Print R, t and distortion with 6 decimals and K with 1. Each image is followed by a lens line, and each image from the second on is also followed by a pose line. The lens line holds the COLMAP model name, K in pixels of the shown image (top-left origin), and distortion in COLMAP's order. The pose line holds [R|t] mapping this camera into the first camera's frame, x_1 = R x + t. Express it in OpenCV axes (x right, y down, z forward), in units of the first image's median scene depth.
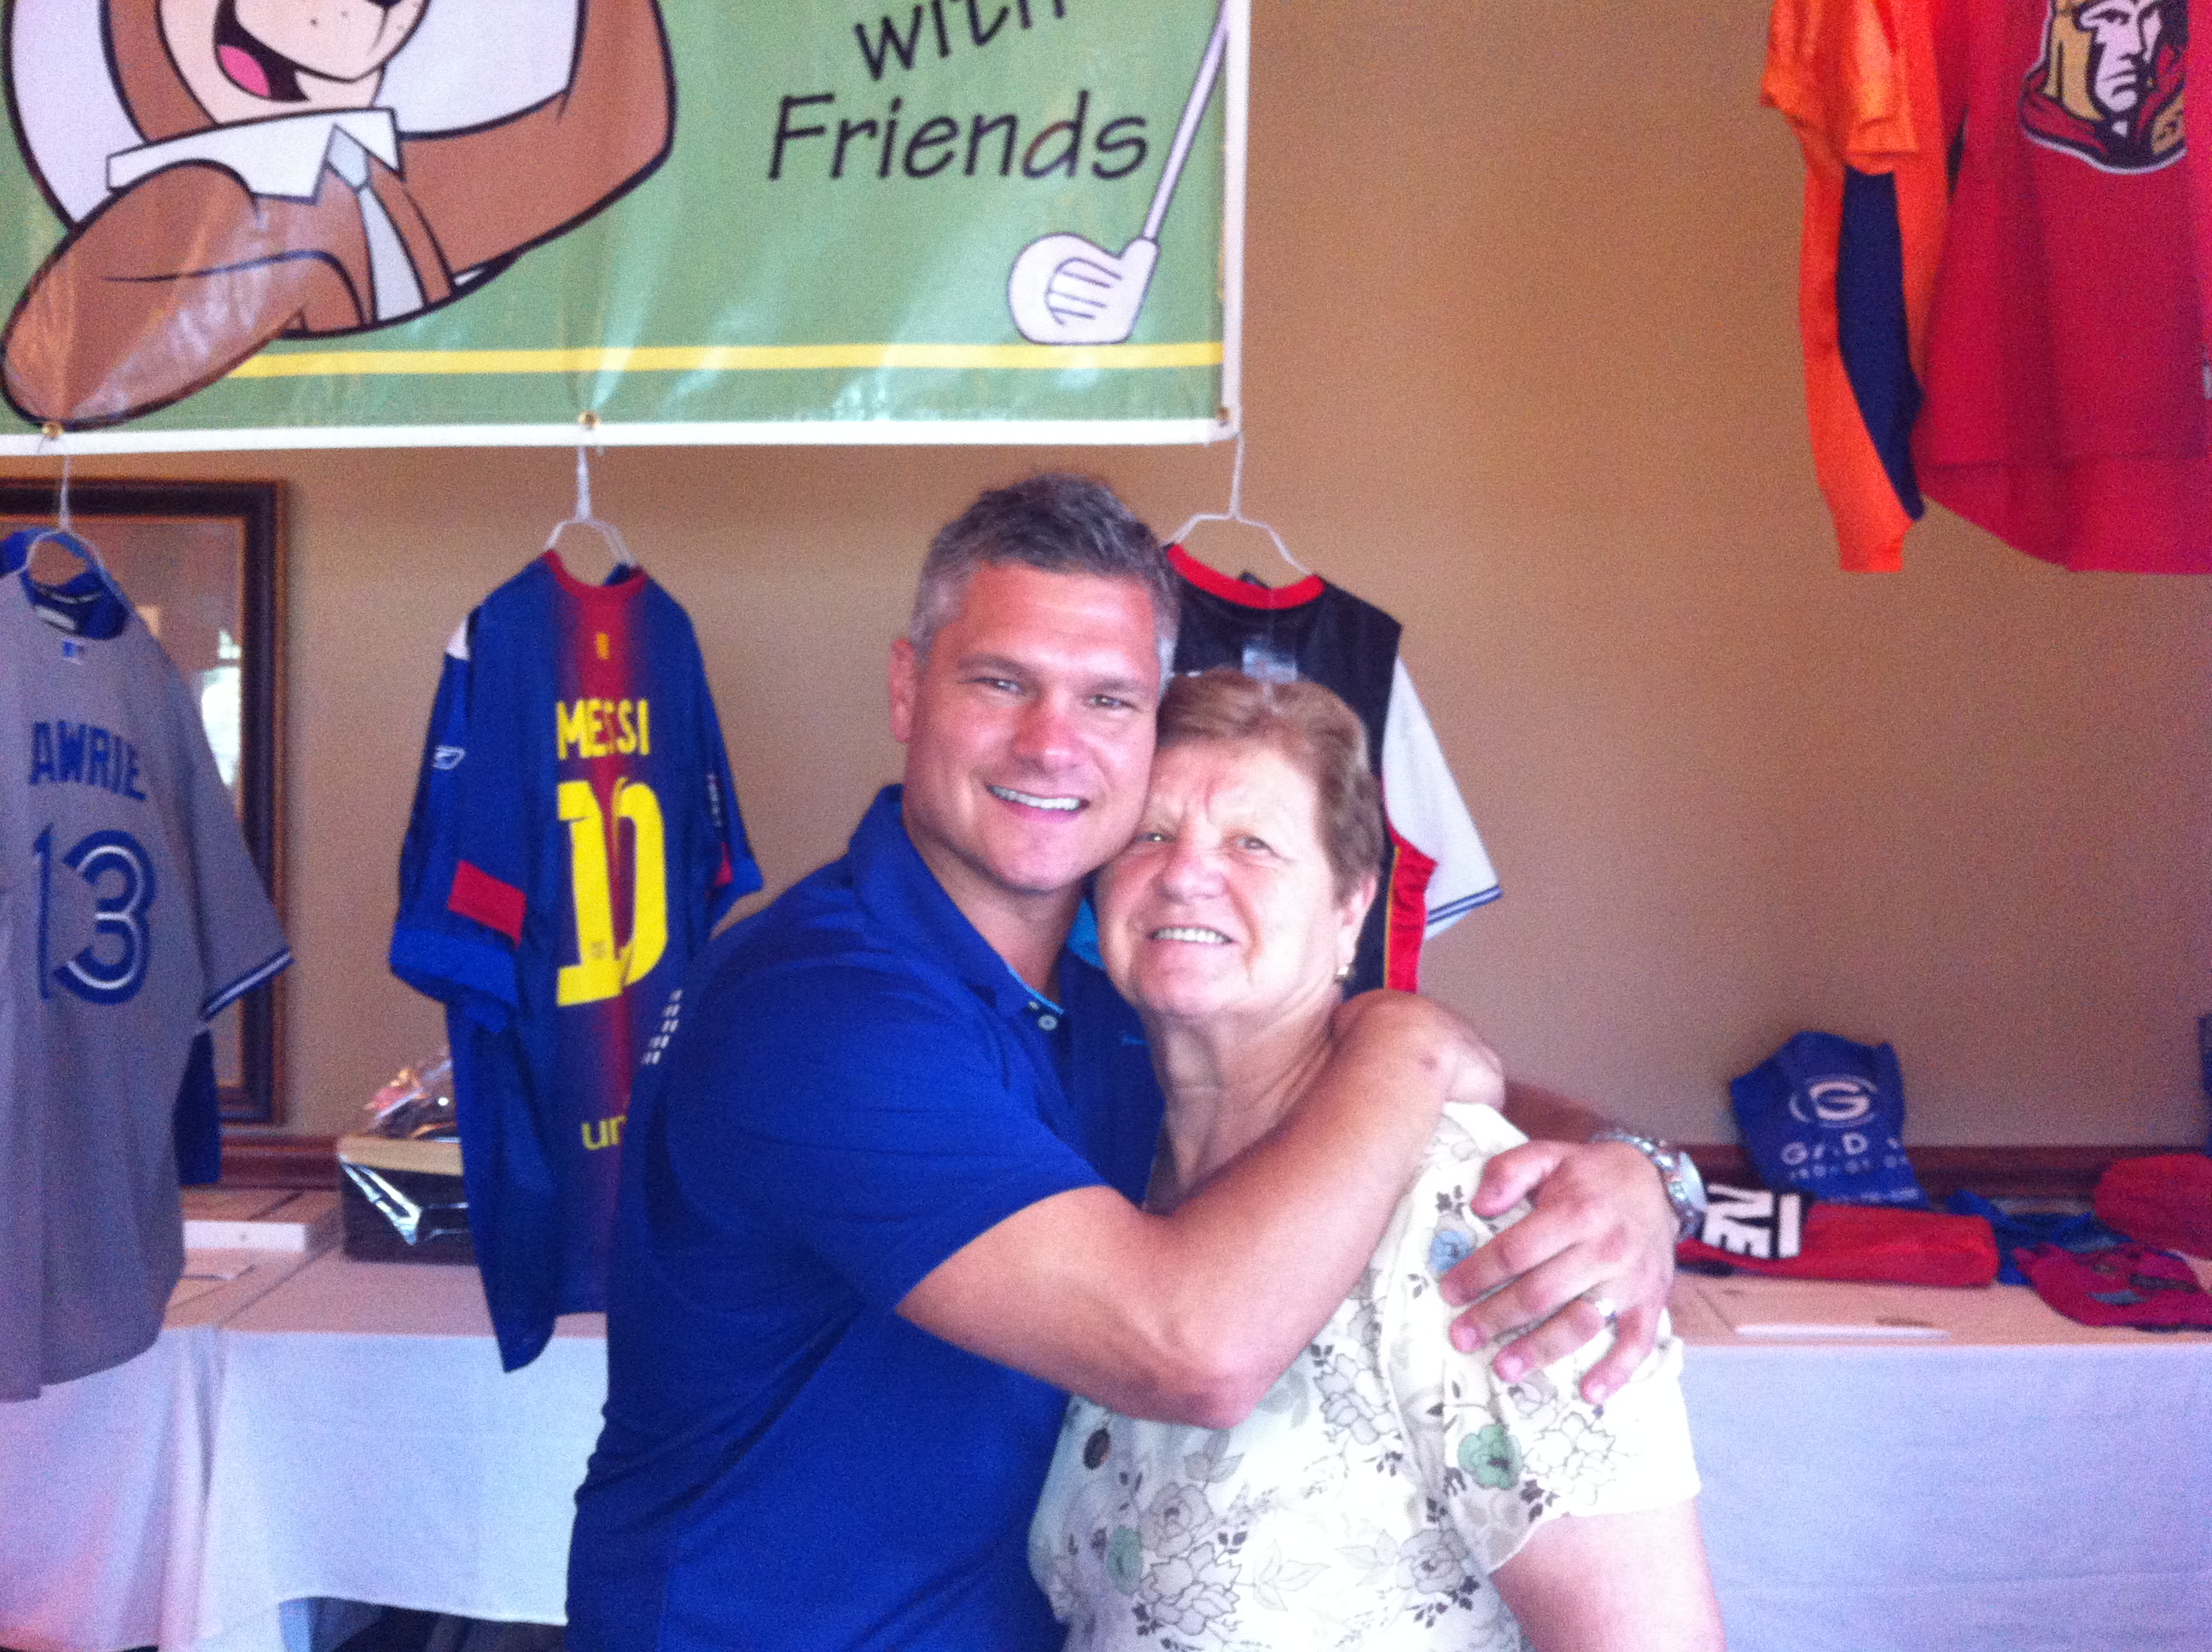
lens RADIAL K [[2178.3, 0, 1106.0], [0, 2178.3, 826.0], [0, 0, 1]] dist [0.166360, -0.502112]
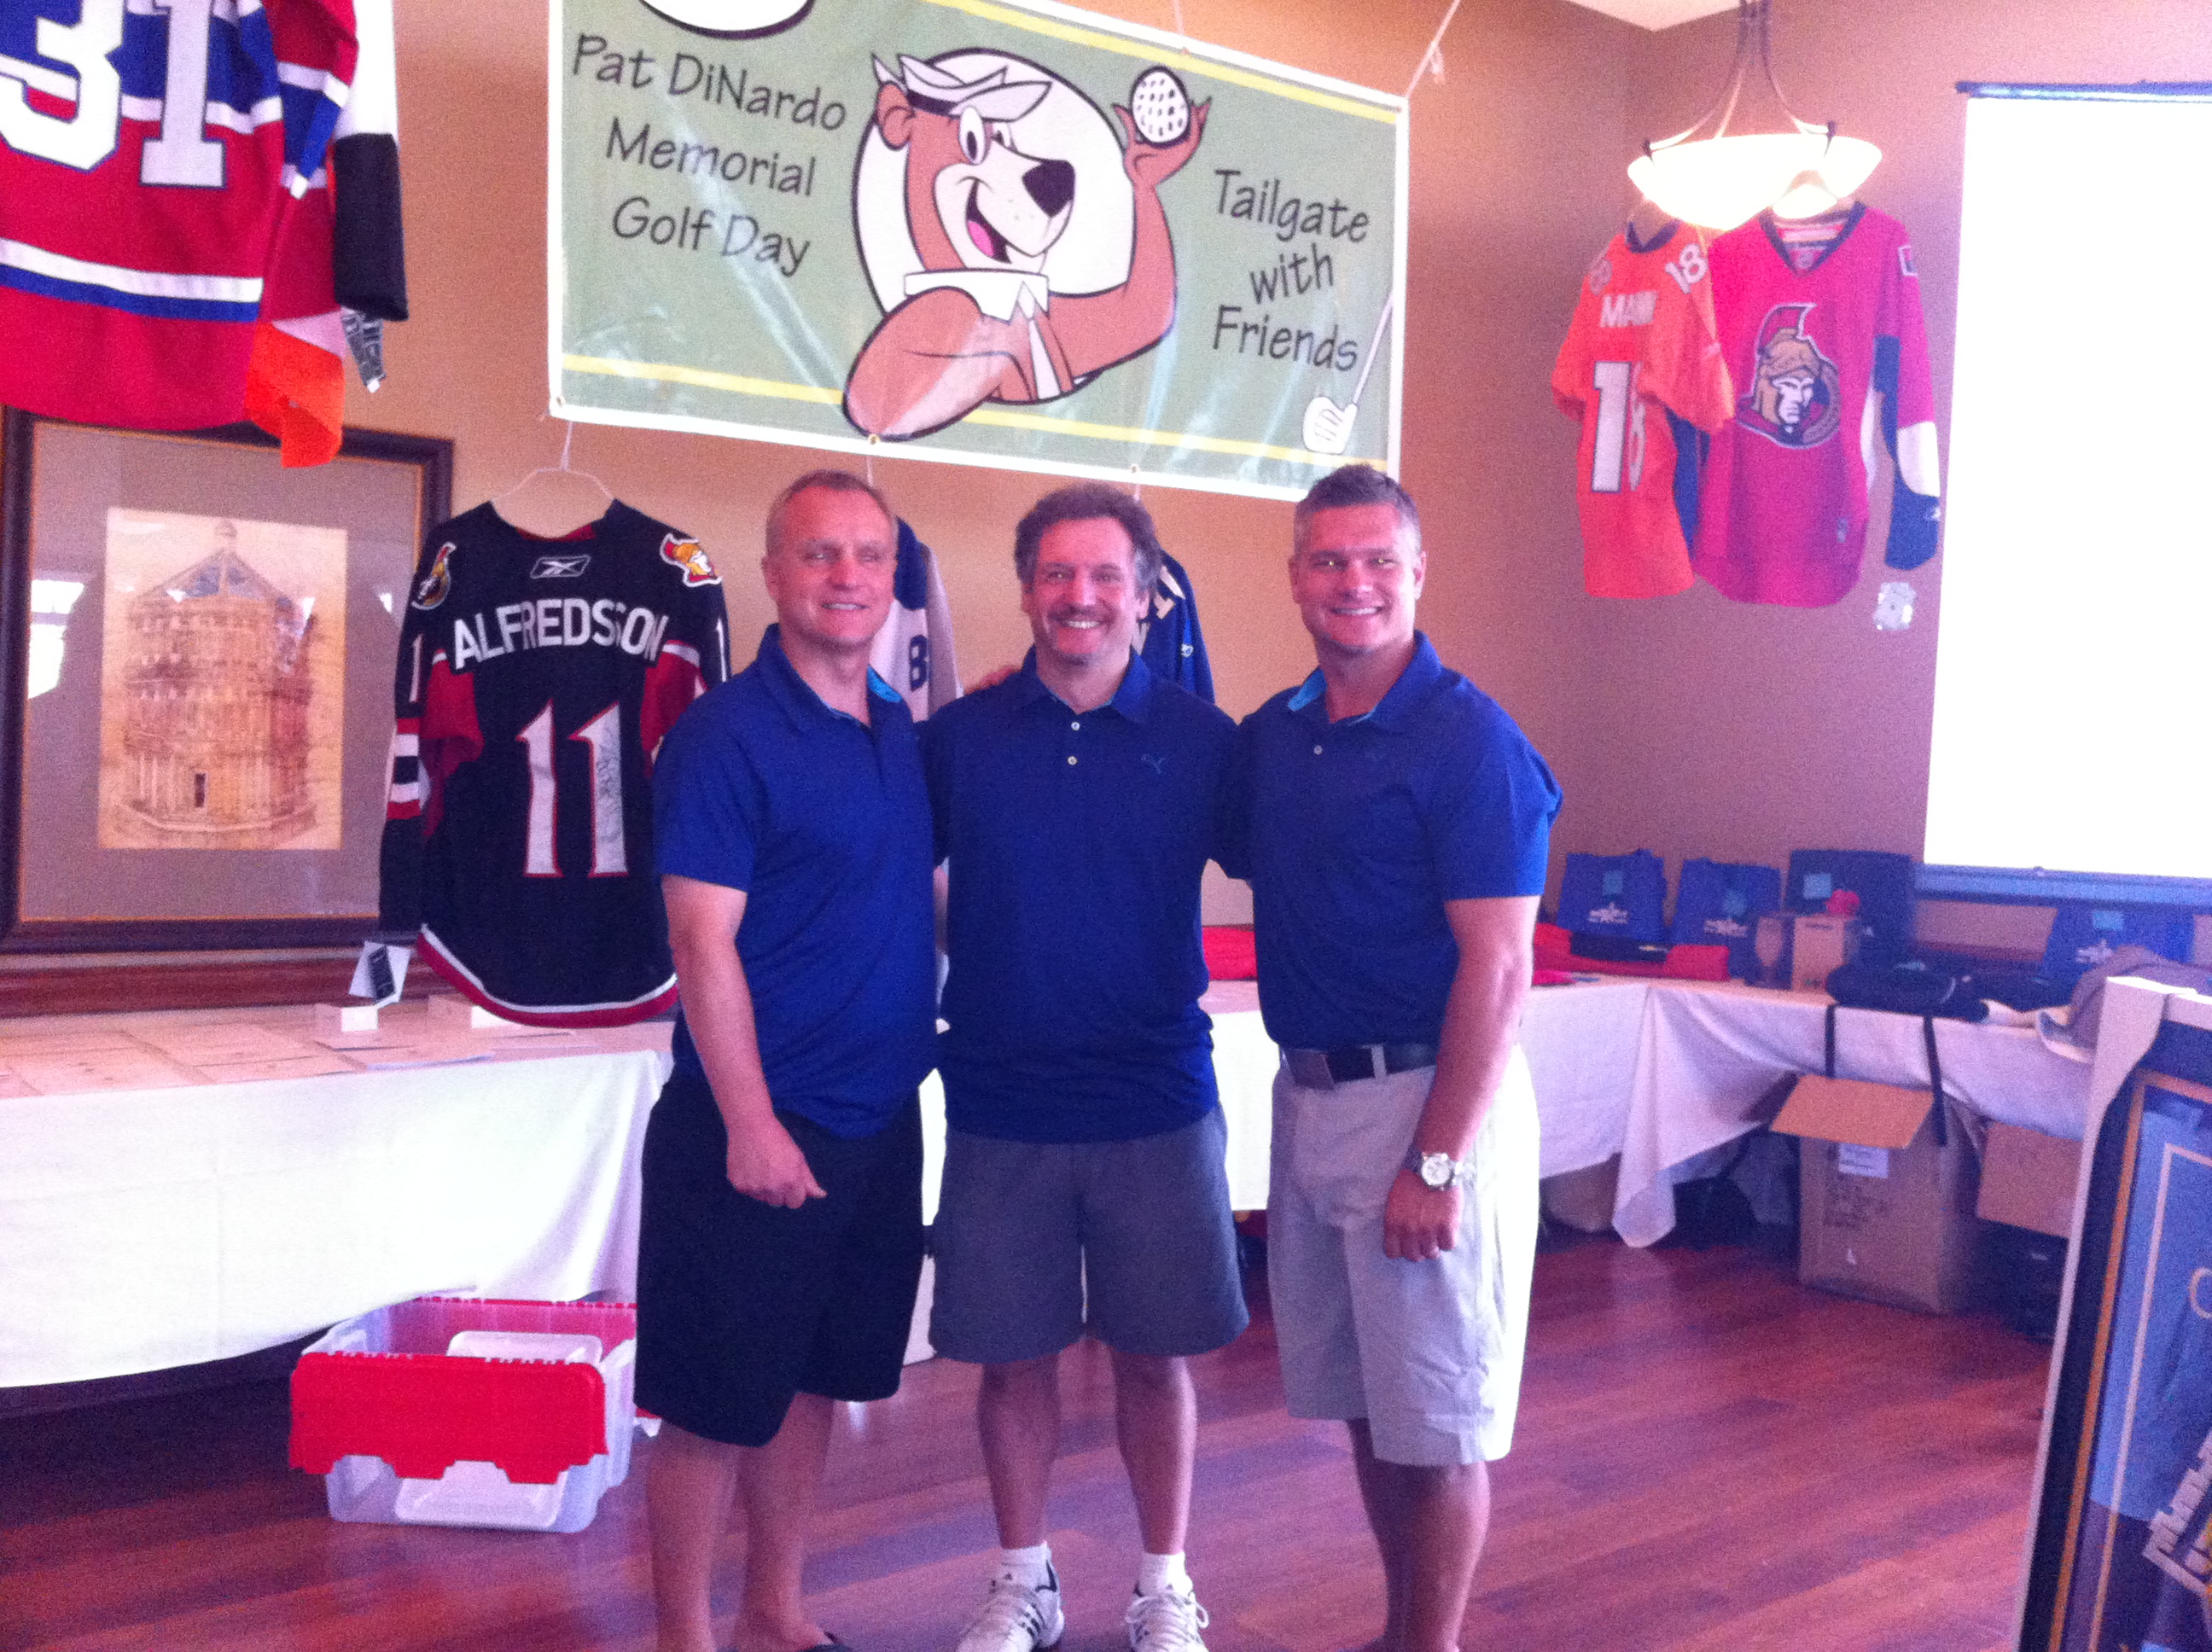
lens RADIAL K [[2178.3, 0, 1106.0], [0, 2178.3, 826.0], [0, 0, 1]] dist [0.166360, -0.502112]
pose [[0.765583, -0.005928, 0.643310, -1.408547], [0.001128, 0.999968, 0.007872, 0.094294], [-0.643336, -0.005301, 0.765565, -0.357767]]
